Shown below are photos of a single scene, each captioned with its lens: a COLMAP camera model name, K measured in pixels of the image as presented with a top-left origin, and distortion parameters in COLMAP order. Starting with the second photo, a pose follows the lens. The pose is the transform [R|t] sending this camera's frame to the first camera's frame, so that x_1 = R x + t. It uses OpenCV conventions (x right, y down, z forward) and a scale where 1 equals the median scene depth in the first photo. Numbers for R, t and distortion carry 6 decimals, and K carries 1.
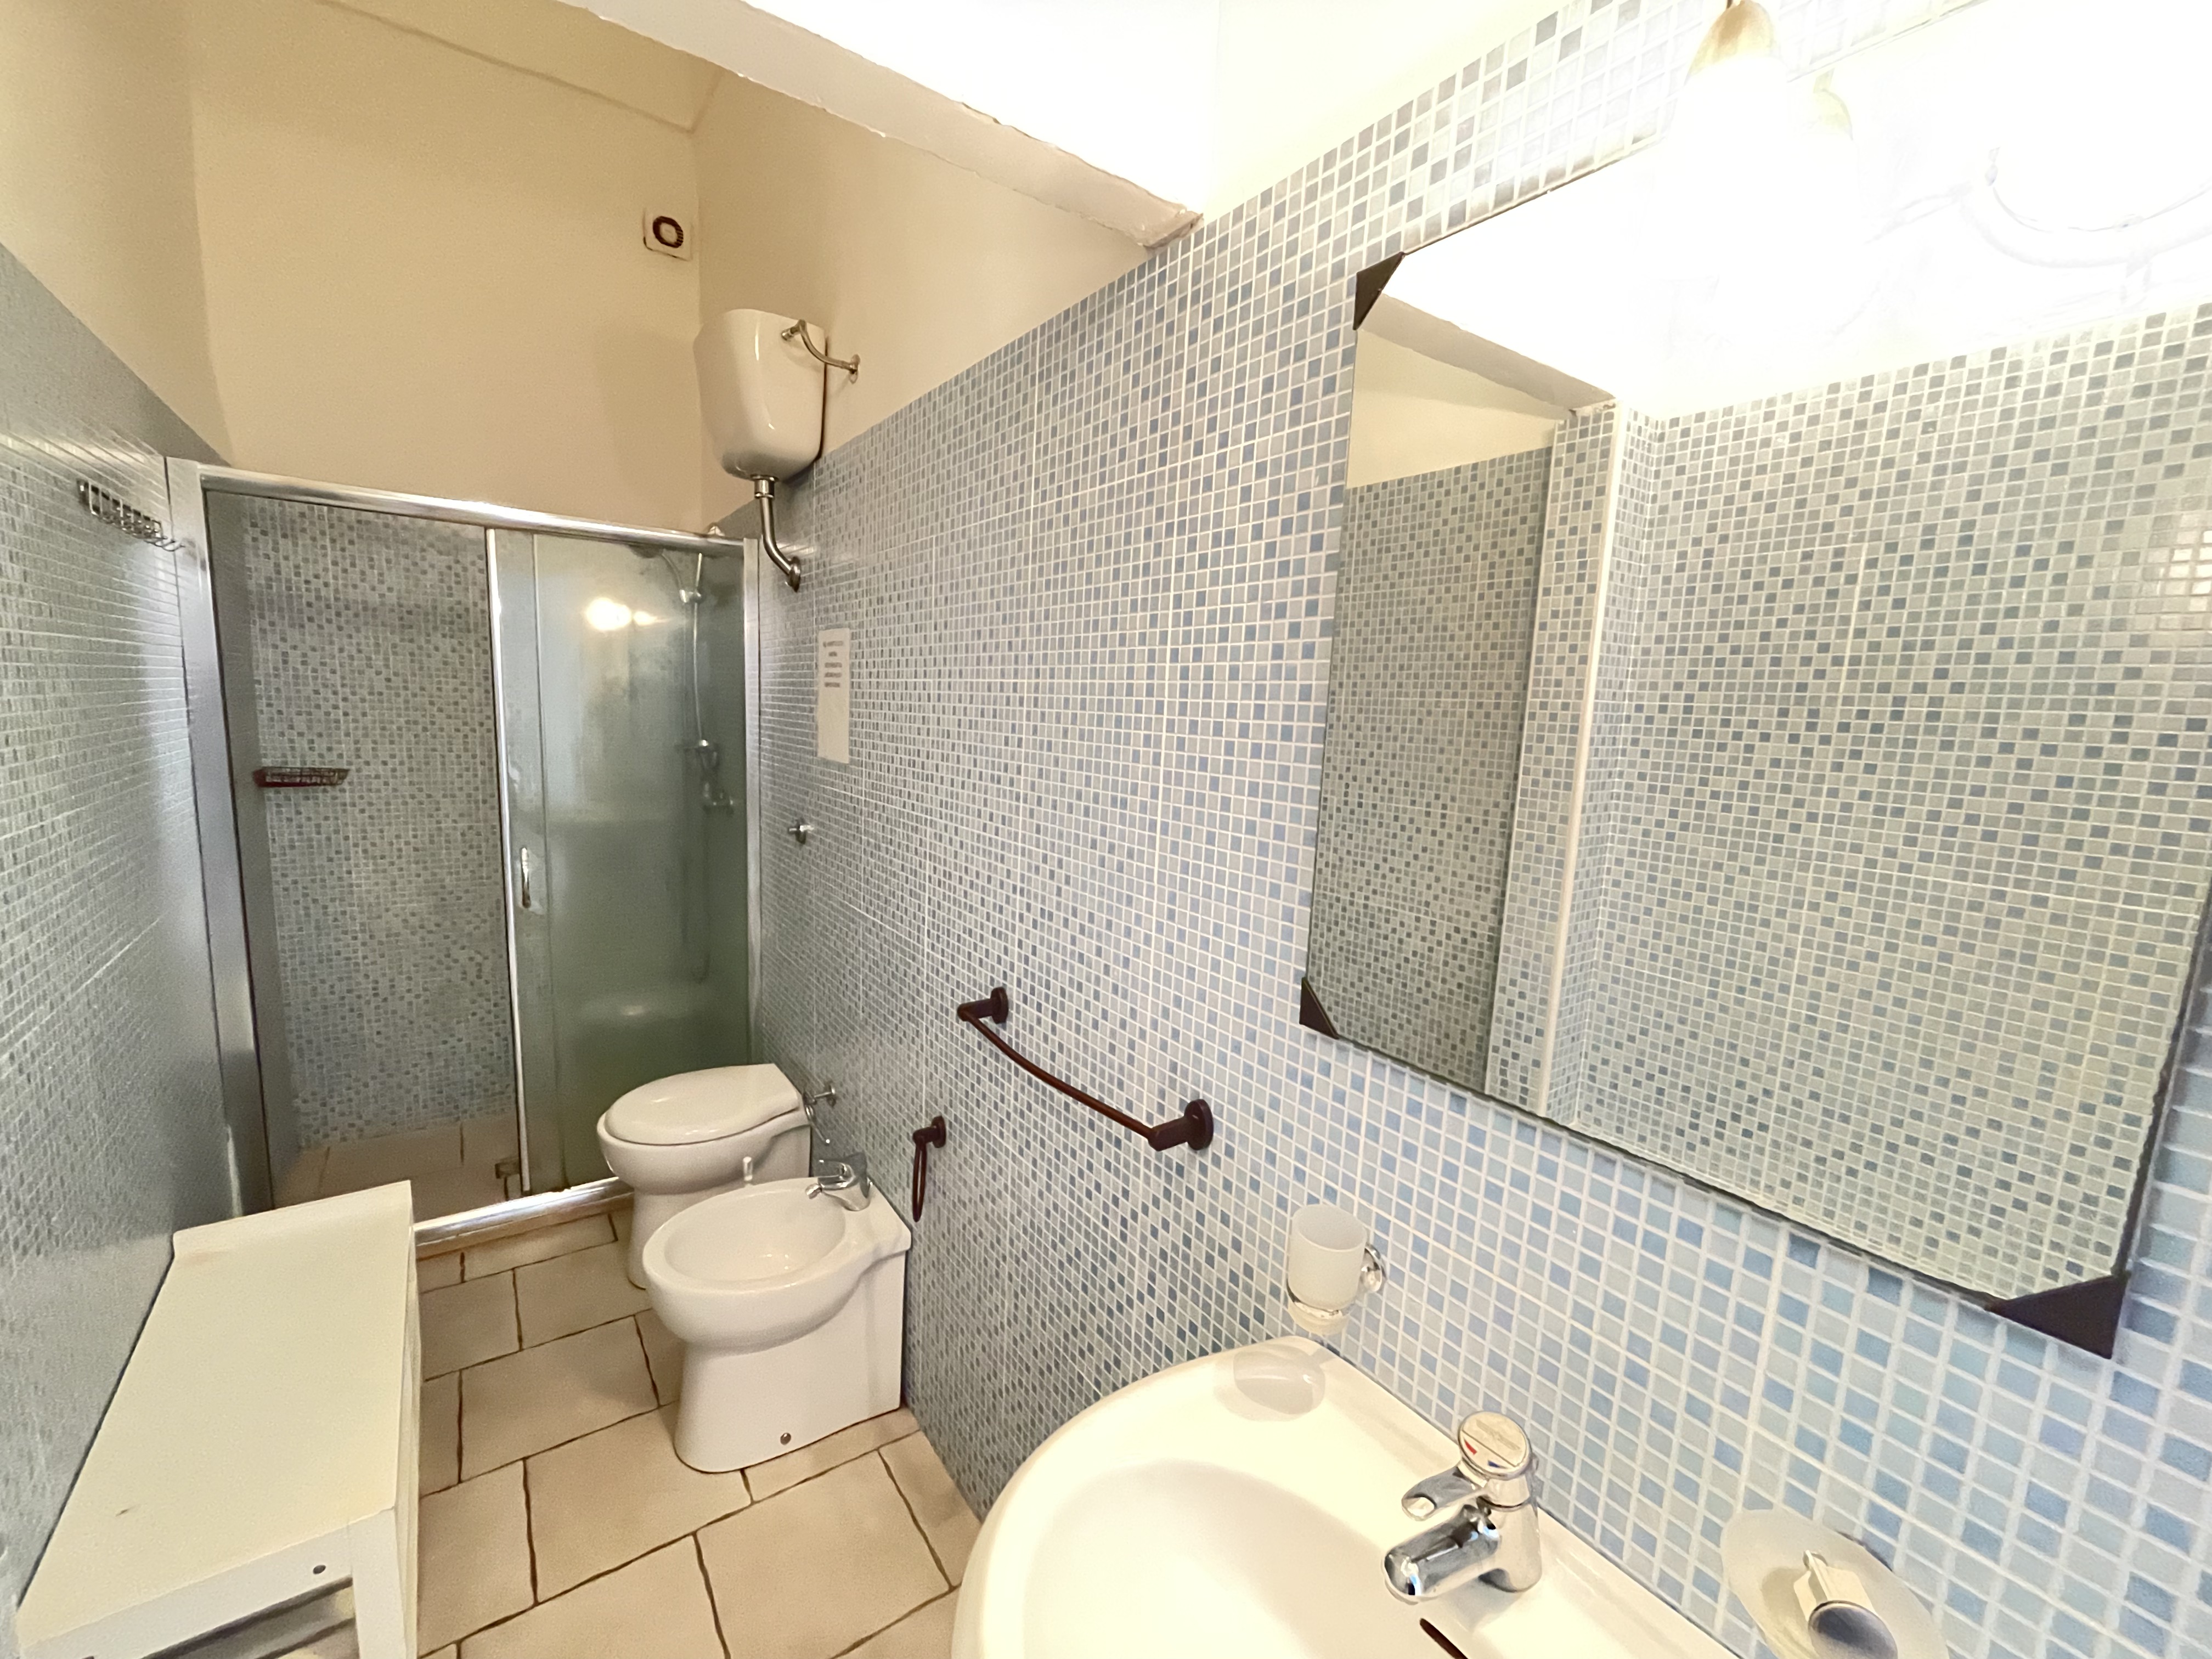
lens RADIAL K [[896.7, 0, 1099.0], [0, 896.7, 834.0], [0, 0, 1]] dist [-0.003118, -0.001203]
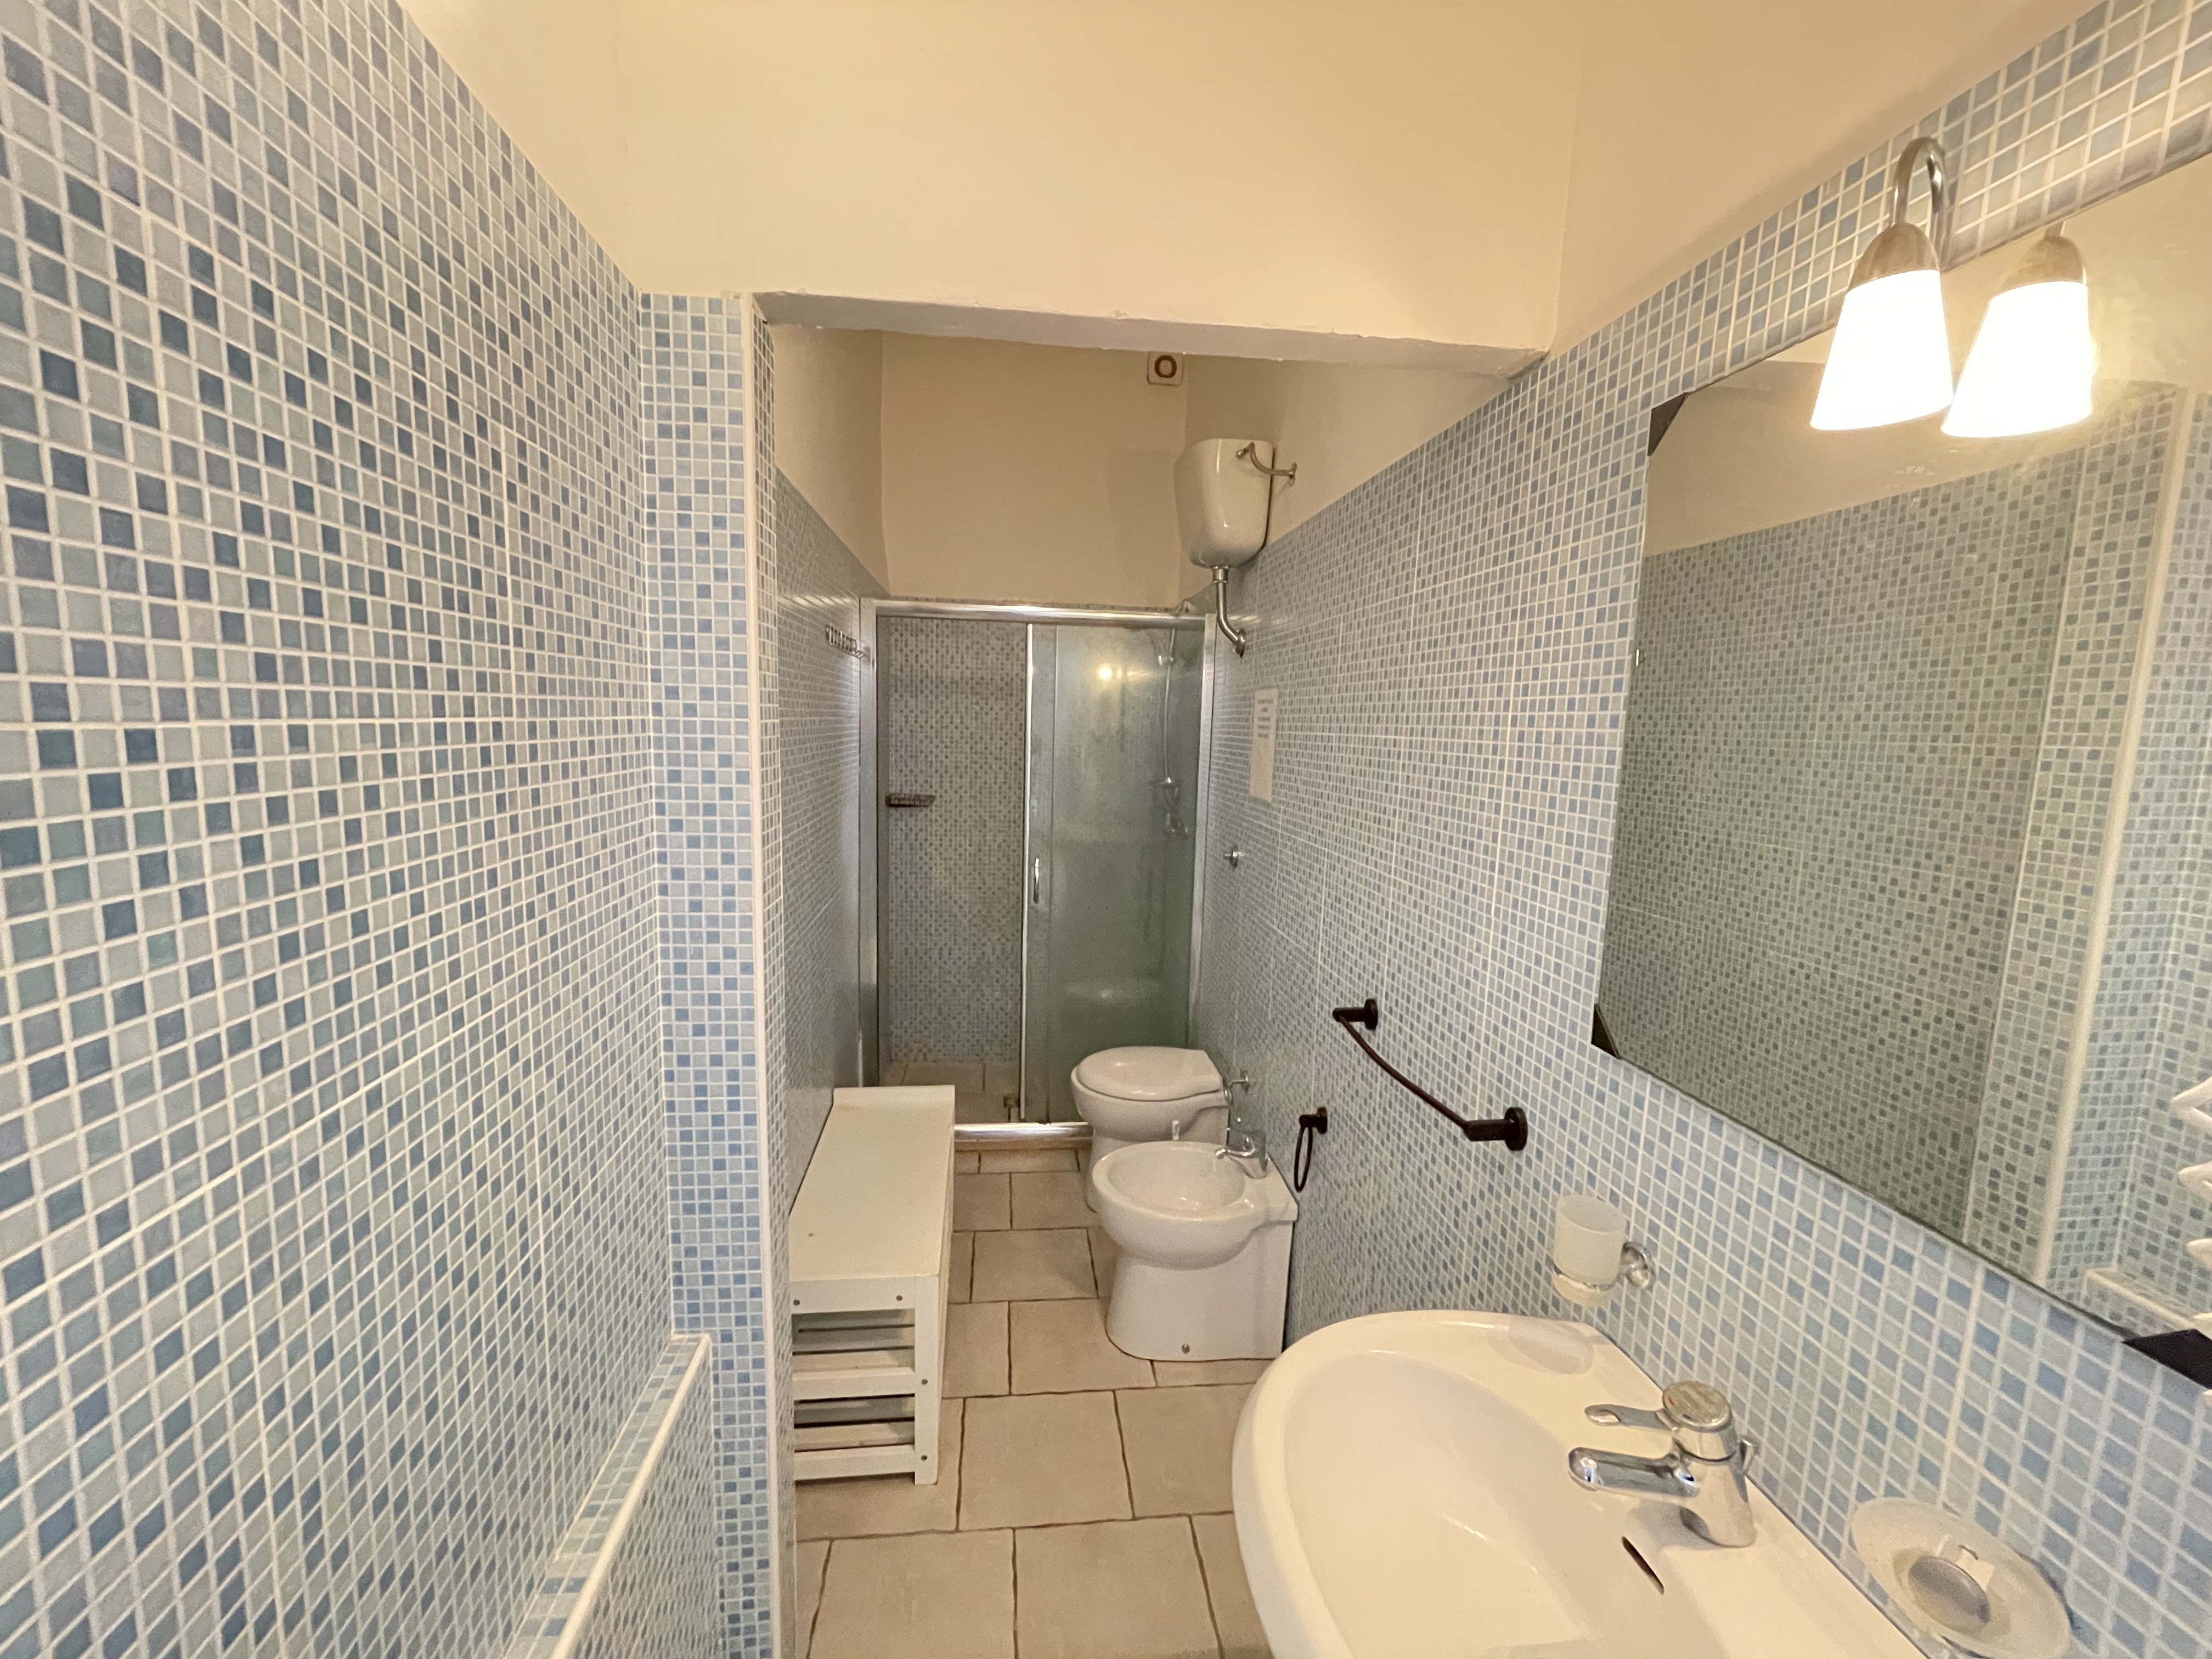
lens RADIAL K [[896.7, 0, 1103.9], [0, 896.7, 825.6], [0, 0, 1]] dist [-0.003118, -0.001203]
pose [[0.876201, 0.036789, -0.480539, 0.125091], [-0.058126, 0.997871, -0.029590, 0.001237], [0.478427, 0.053858, 0.876474, -0.186130]]
